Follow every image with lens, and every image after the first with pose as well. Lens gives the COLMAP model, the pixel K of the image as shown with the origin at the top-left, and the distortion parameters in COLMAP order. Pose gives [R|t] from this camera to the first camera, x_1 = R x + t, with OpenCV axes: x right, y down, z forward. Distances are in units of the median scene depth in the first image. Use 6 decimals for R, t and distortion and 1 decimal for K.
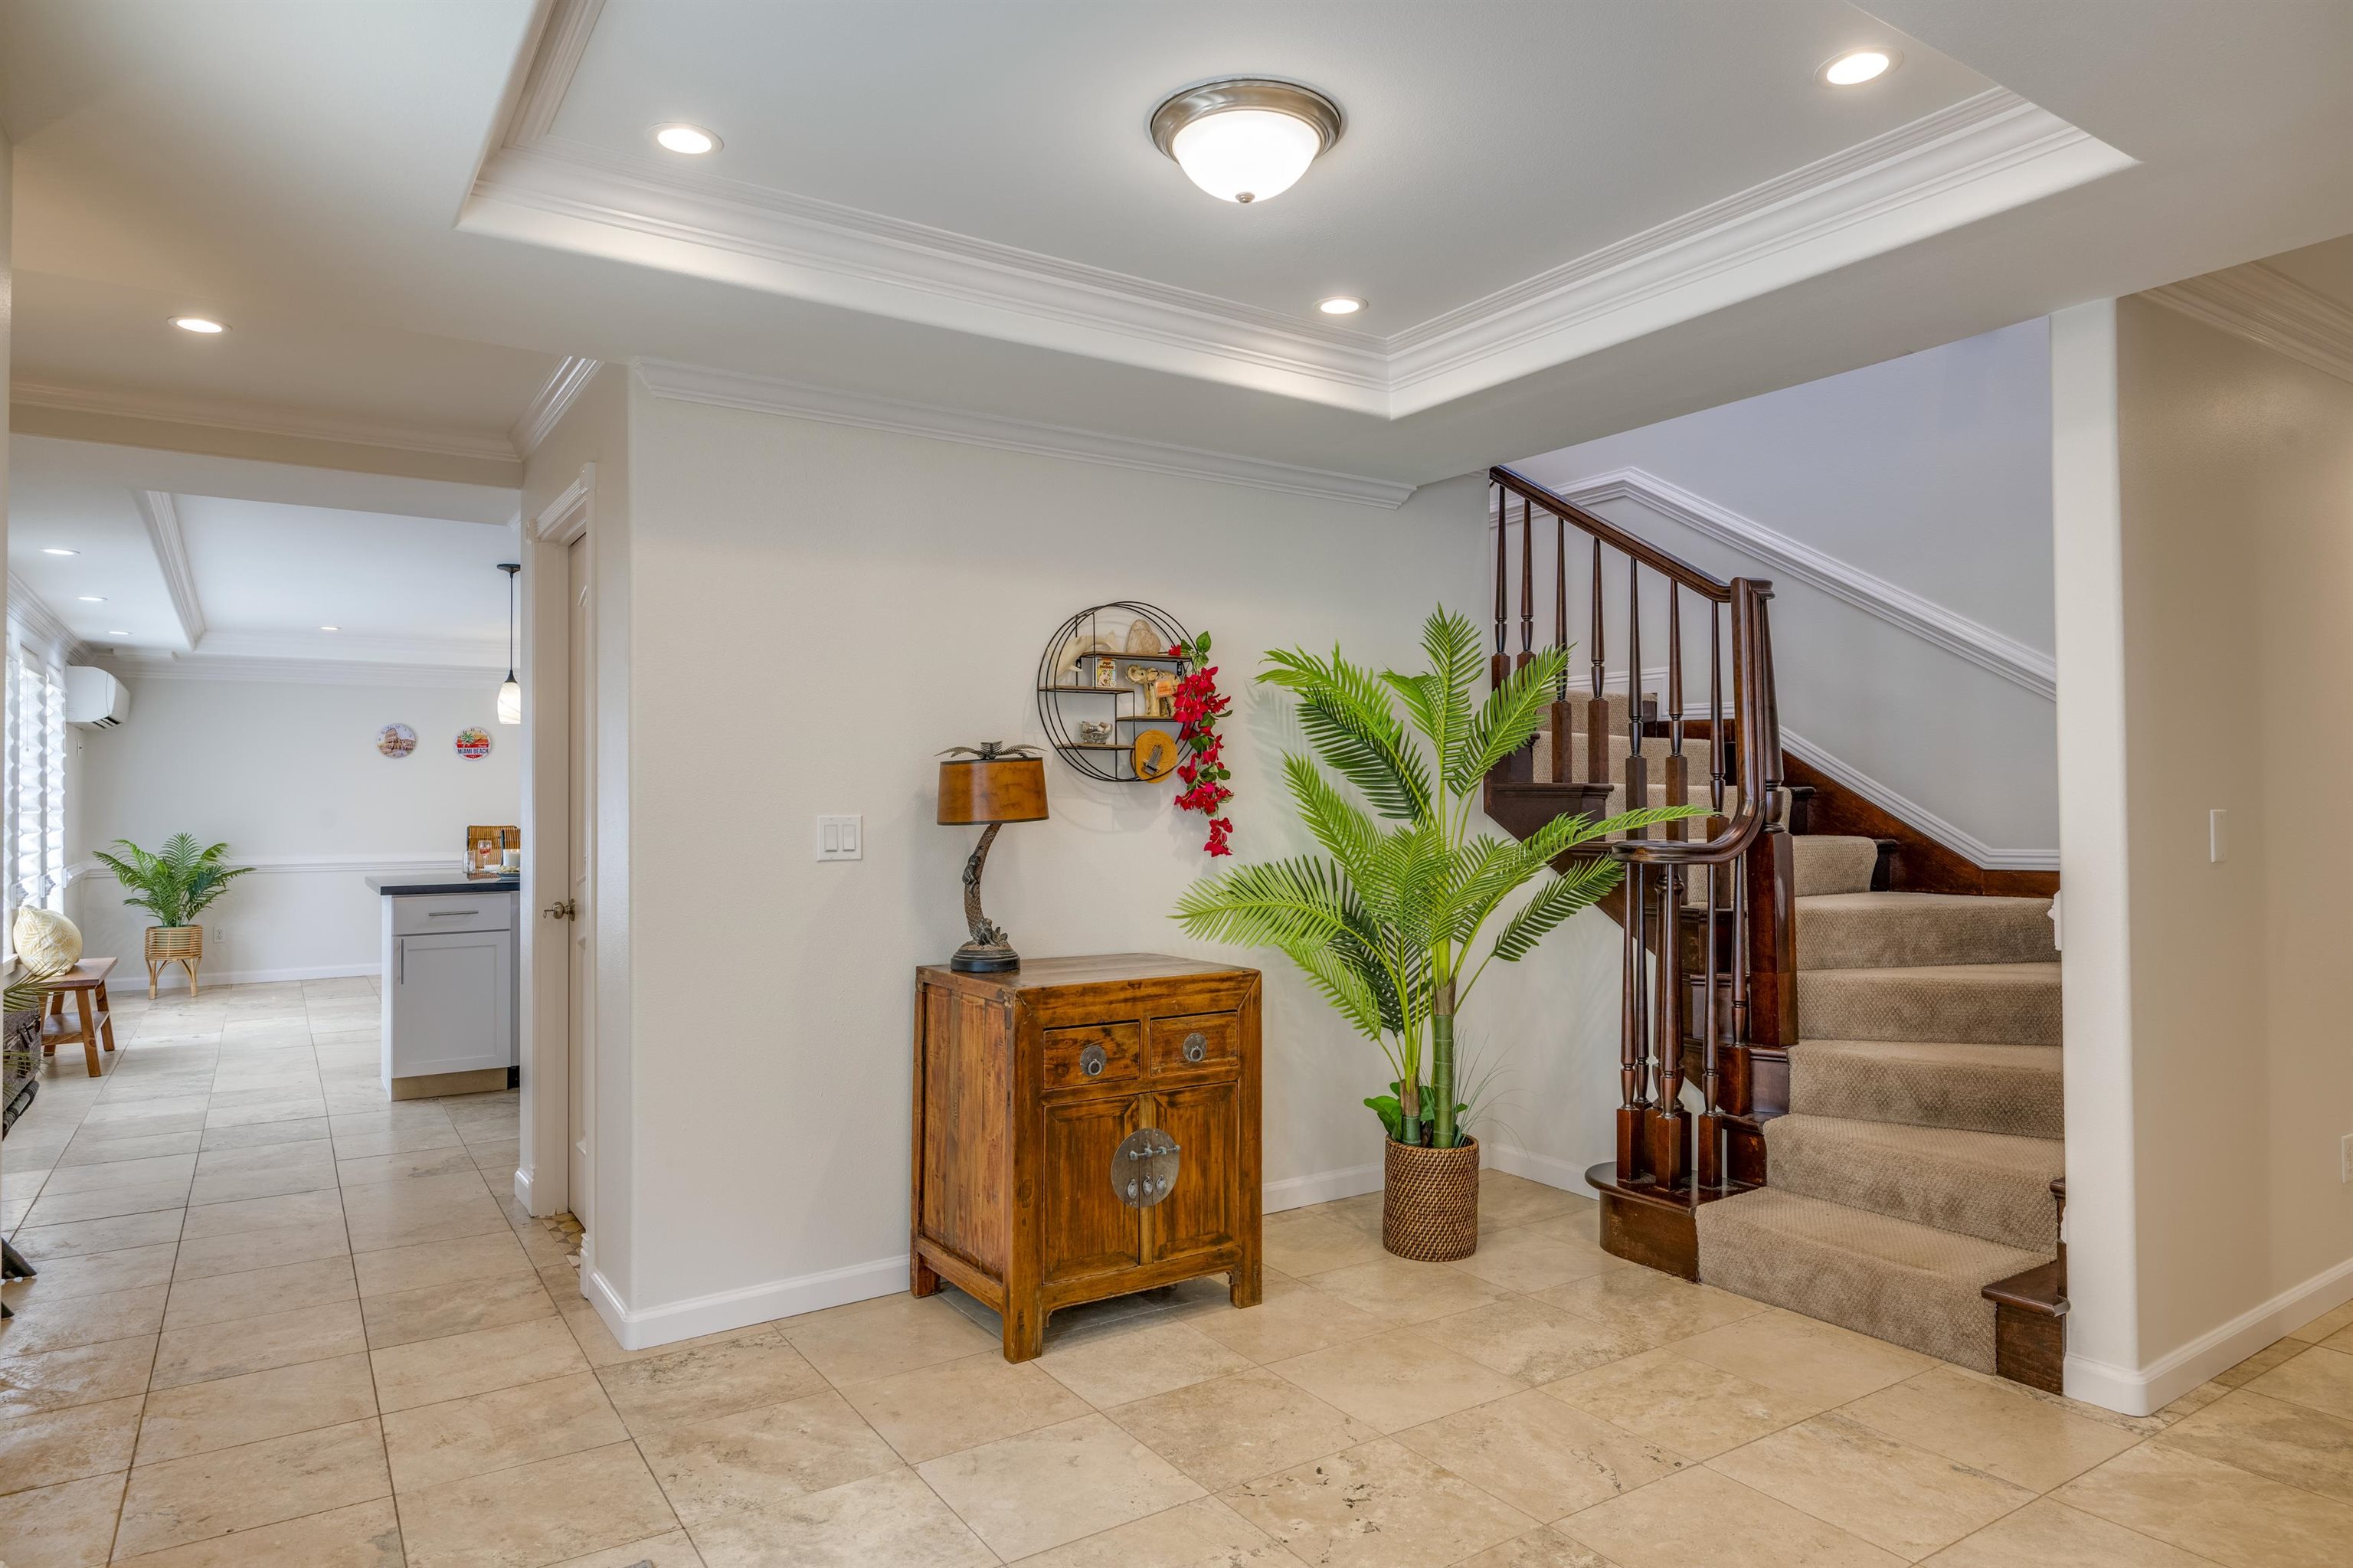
lens RADIAL K [[1336.3, 0, 1102.9], [0, 1336.3, 790.2], [0, 0, 1]] dist [0.000416, 0.001282]
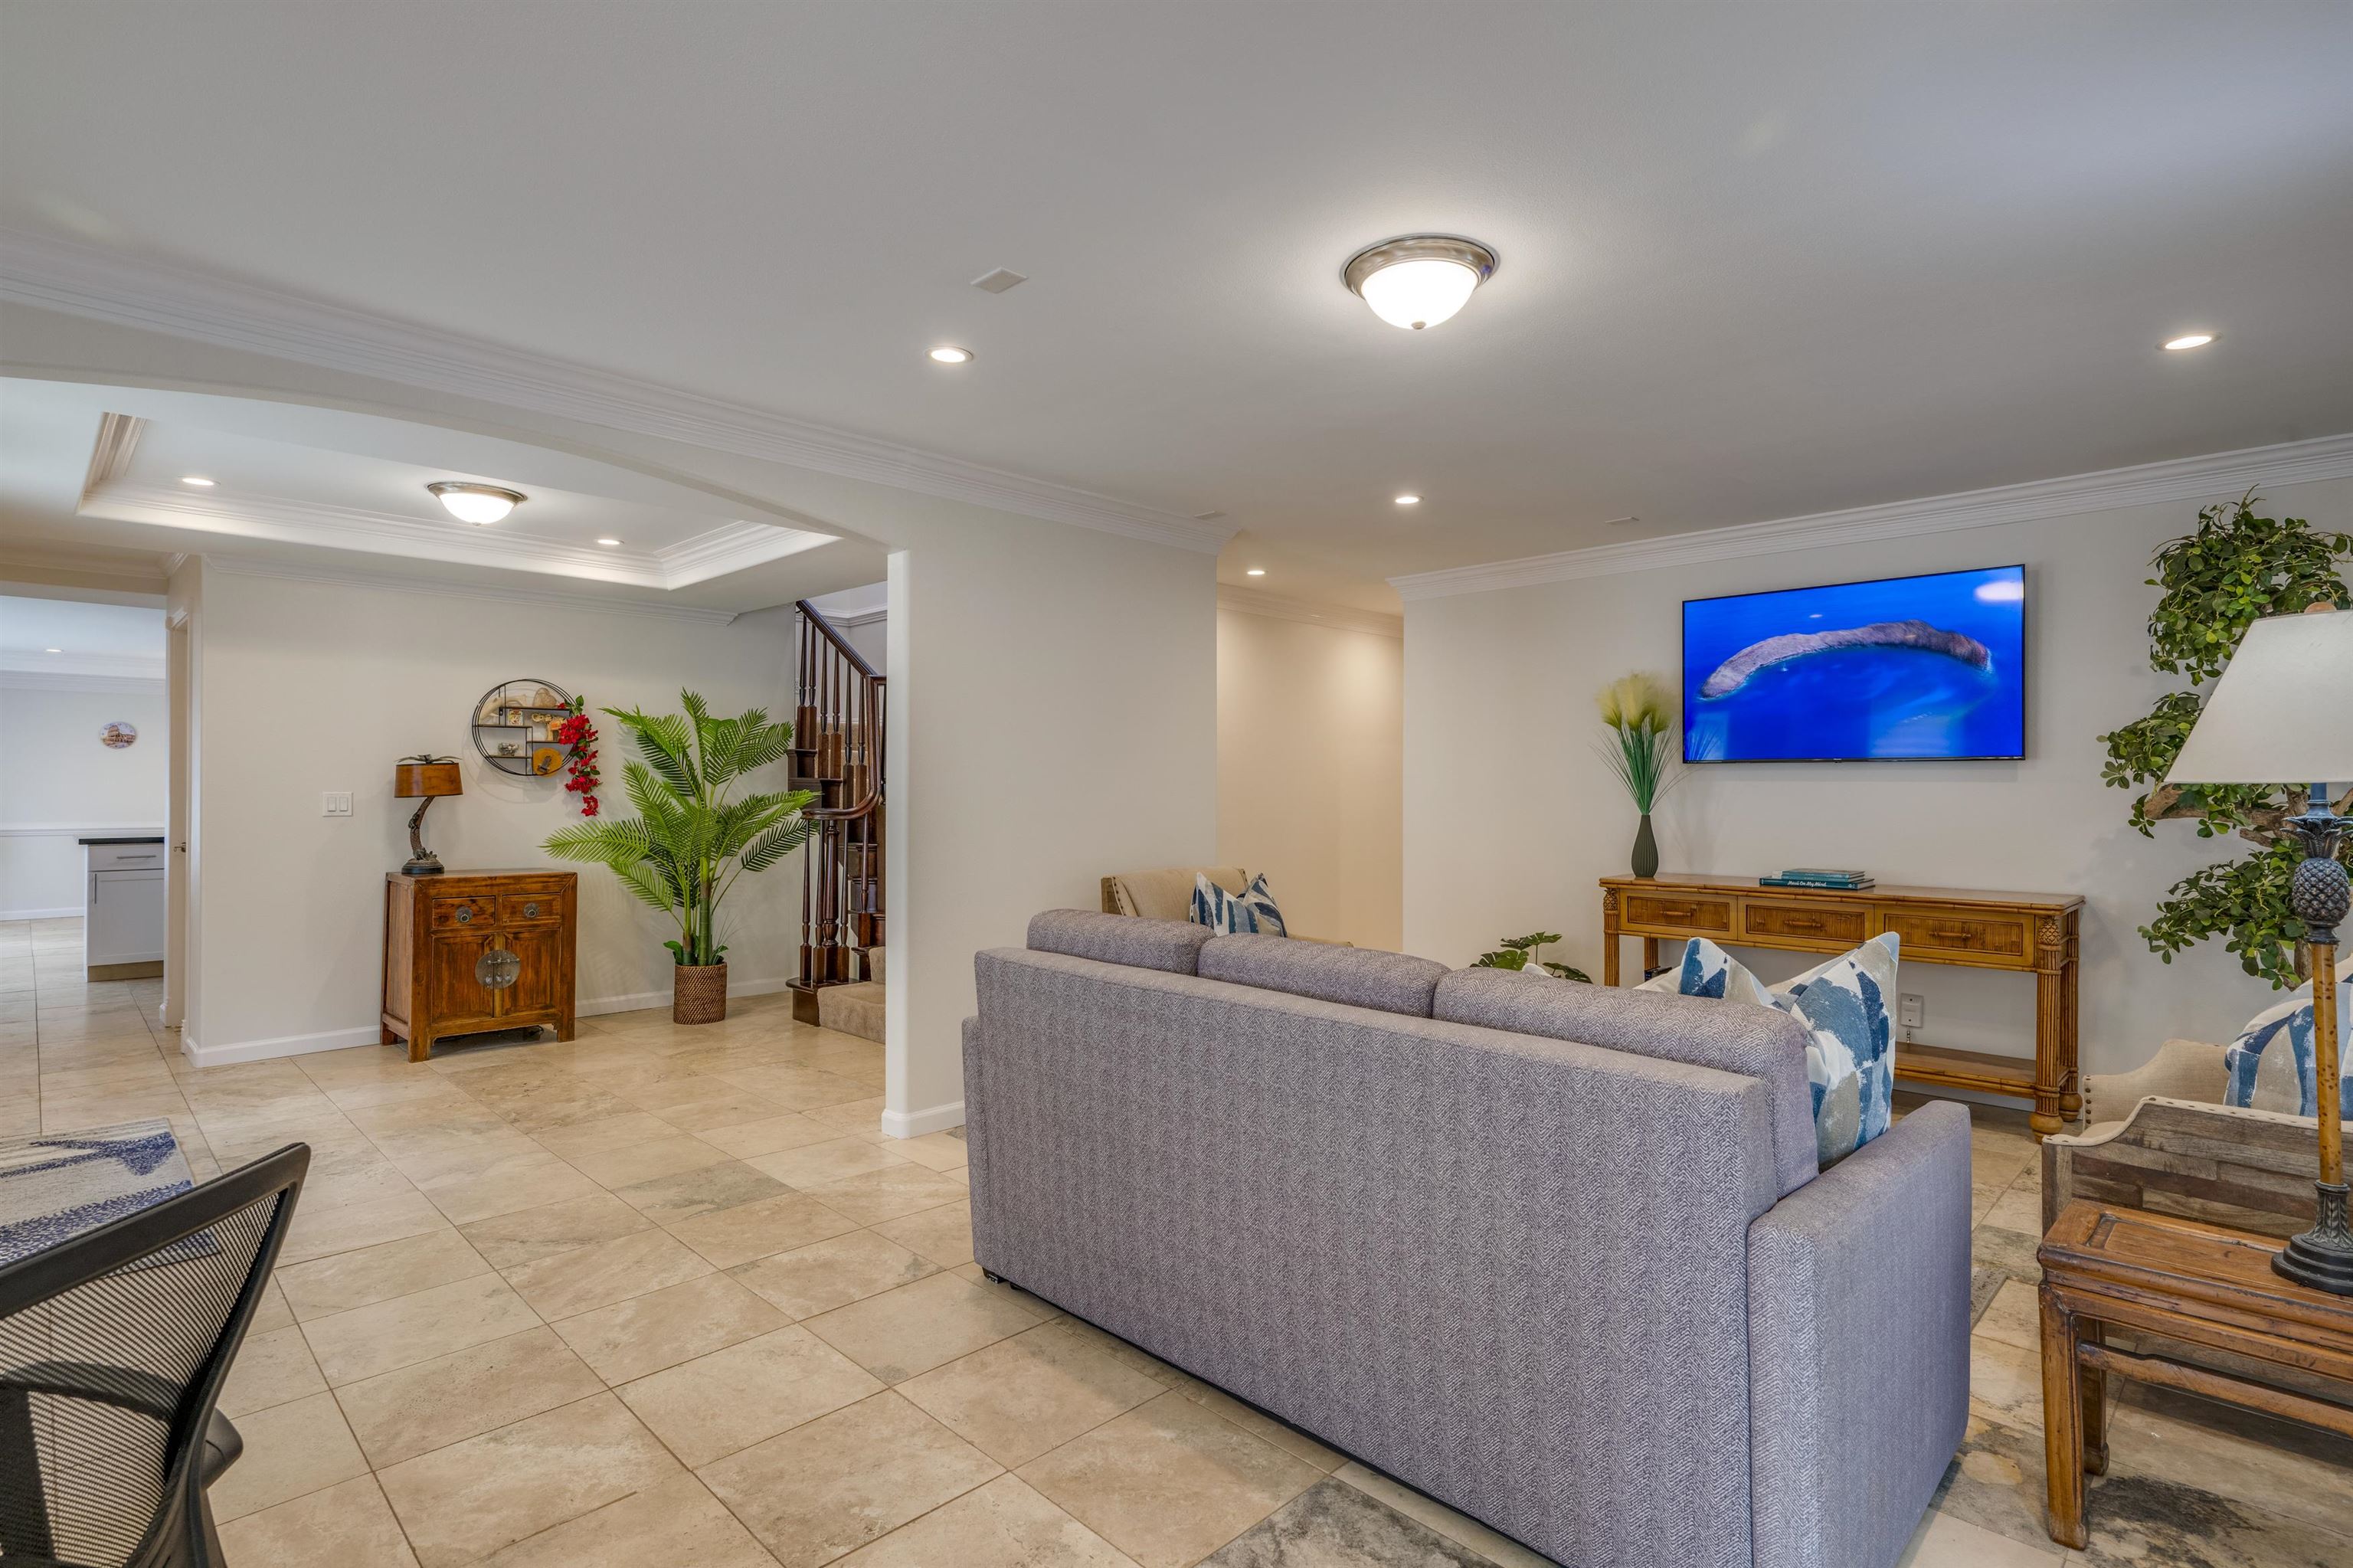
lens RADIAL K [[1163.1, 0, 1155.0], [0, 1163.1, 786.5], [0, 0, 1]] dist [0.006486, -0.005464]
pose [[0.977459, 0.009344, 0.210916, 0.577885], [-0.010771, 0.999926, 0.005617, -0.010884], [-0.210848, -0.007762, 0.977488, -0.844692]]
